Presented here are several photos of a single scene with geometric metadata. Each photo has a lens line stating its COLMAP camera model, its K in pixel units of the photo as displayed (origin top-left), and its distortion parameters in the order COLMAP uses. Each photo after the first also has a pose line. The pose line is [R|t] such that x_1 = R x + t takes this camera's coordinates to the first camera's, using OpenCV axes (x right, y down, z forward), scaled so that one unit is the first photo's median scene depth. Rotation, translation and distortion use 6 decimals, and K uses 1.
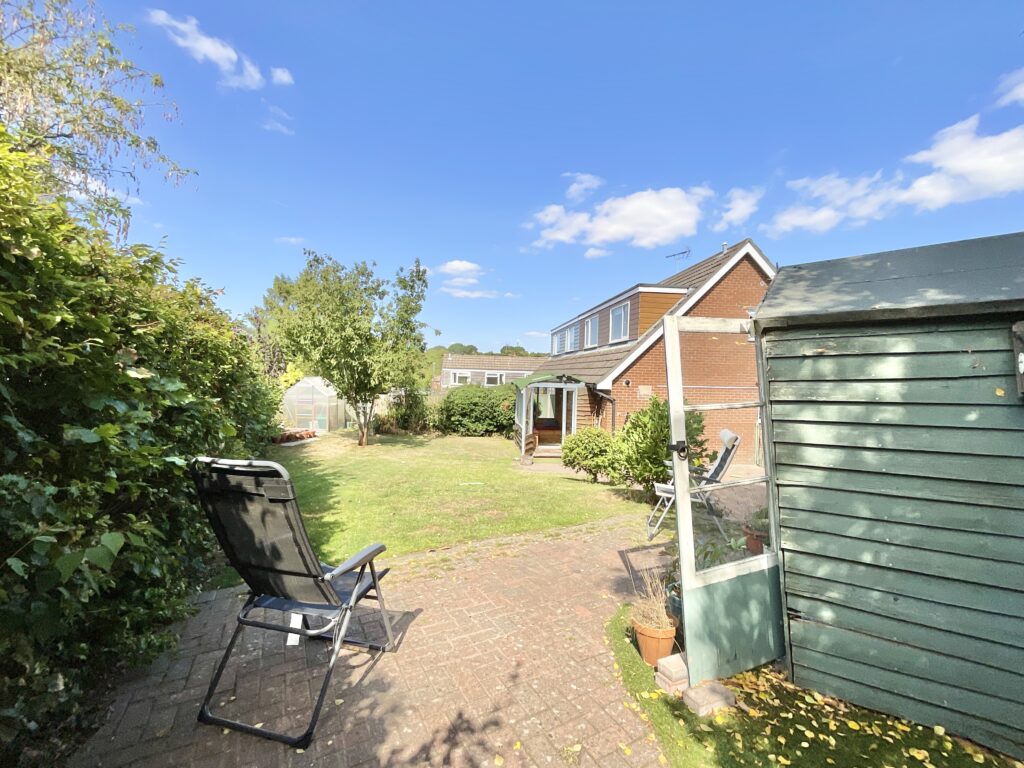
lens RADIAL K [[414.4, 0, 510.6], [0, 414.4, 393.3], [0, 0, 1]] dist [0.000616, 0.000038]
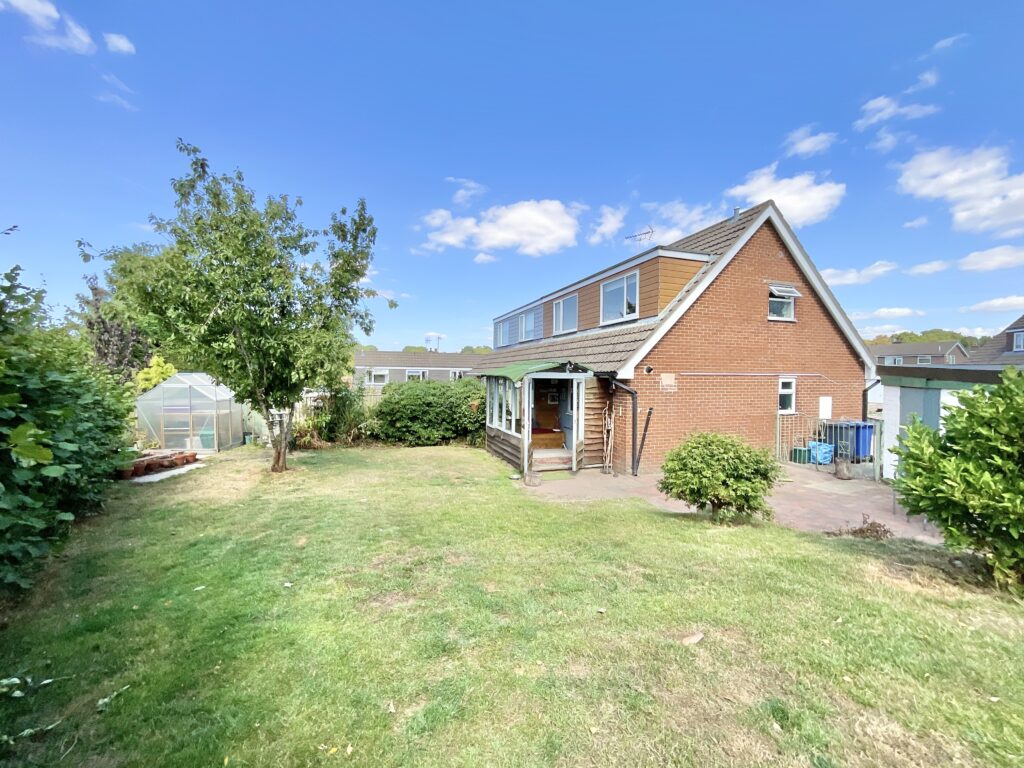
lens RADIAL K [[413.5, 0, 512.0], [0, 413.5, 384.0], [0, 0, 1]] dist [-0.000160, 0.000045]
pose [[0.974604, -0.023360, 0.222713, -0.131525], [0.027847, 0.999467, -0.017028, 0.006446], [-0.222197, 0.022797, 0.974735, 0.256347]]
